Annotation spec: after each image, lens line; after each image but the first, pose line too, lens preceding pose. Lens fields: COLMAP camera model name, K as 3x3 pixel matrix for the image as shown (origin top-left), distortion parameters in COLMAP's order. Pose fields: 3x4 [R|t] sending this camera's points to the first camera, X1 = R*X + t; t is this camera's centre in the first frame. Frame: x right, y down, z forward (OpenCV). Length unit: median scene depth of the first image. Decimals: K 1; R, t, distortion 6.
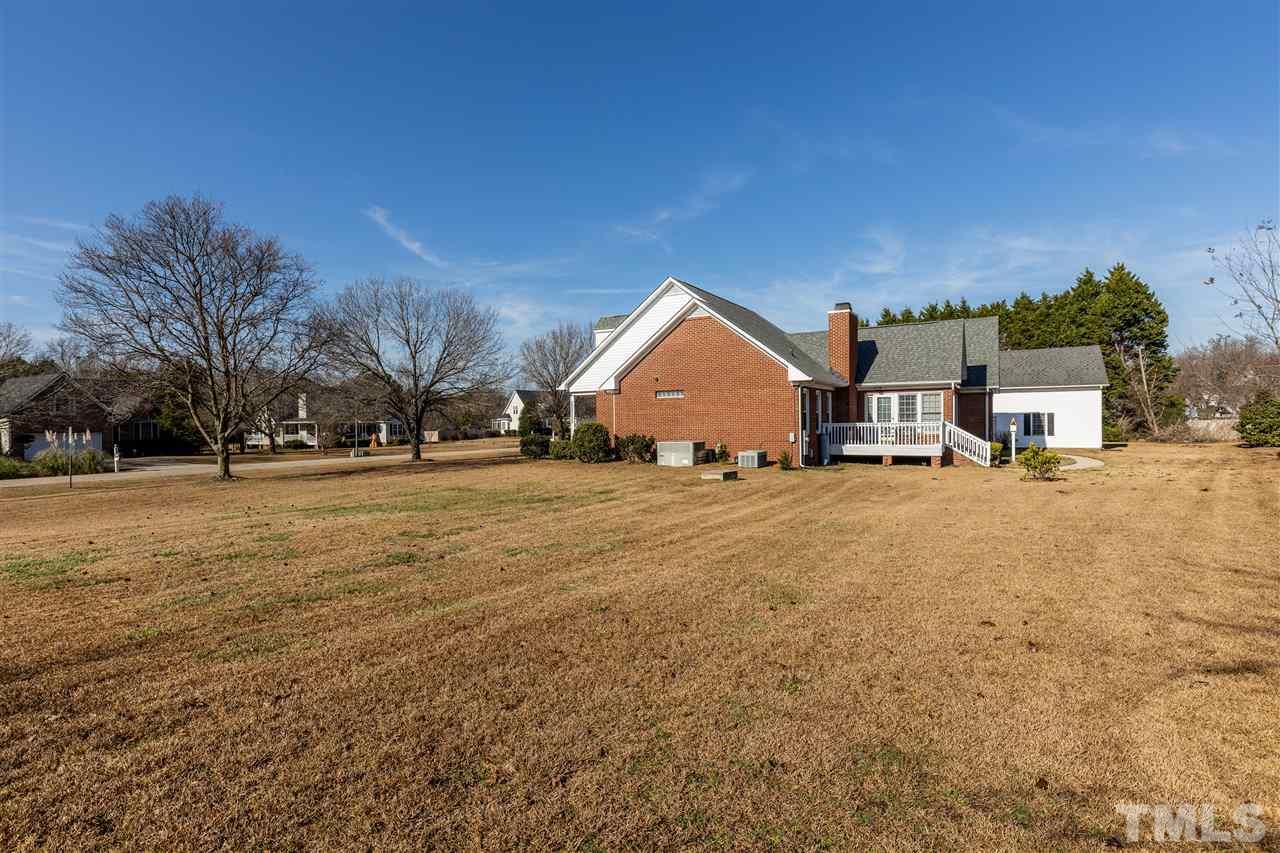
lens RADIAL K [[576.1, 0, 636.6], [0, 576.1, 426.9], [0, 0, 1]] dist [0.002467, 0.000135]
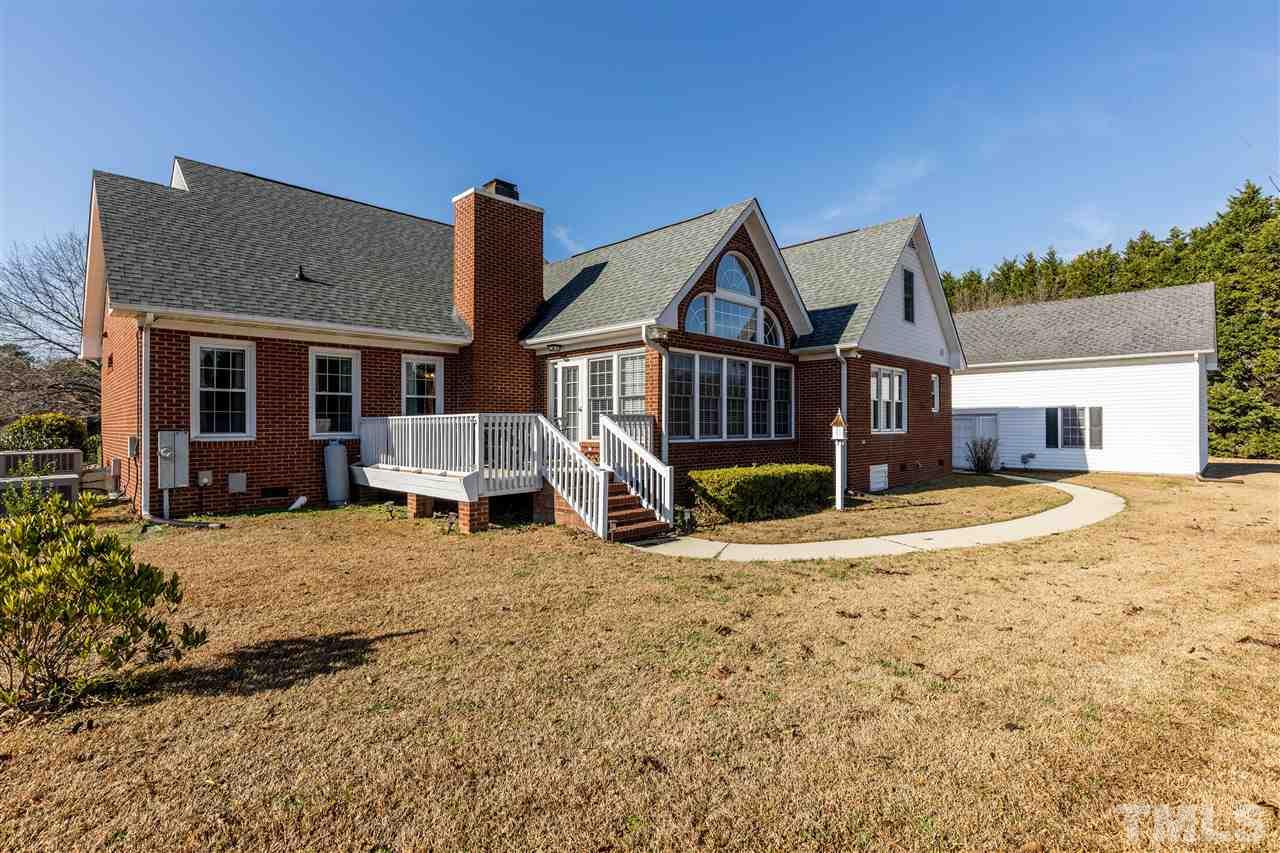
lens RADIAL K [[576.1, 0, 643.1], [0, 576.1, 424.6], [0, 0, 1]] dist [0.002467, 0.000135]
pose [[0.976649, 0.008638, -0.214665, 0.414198], [-0.010179, 0.999930, -0.006075, 0.000159], [0.214598, 0.008118, 0.976669, 0.372869]]
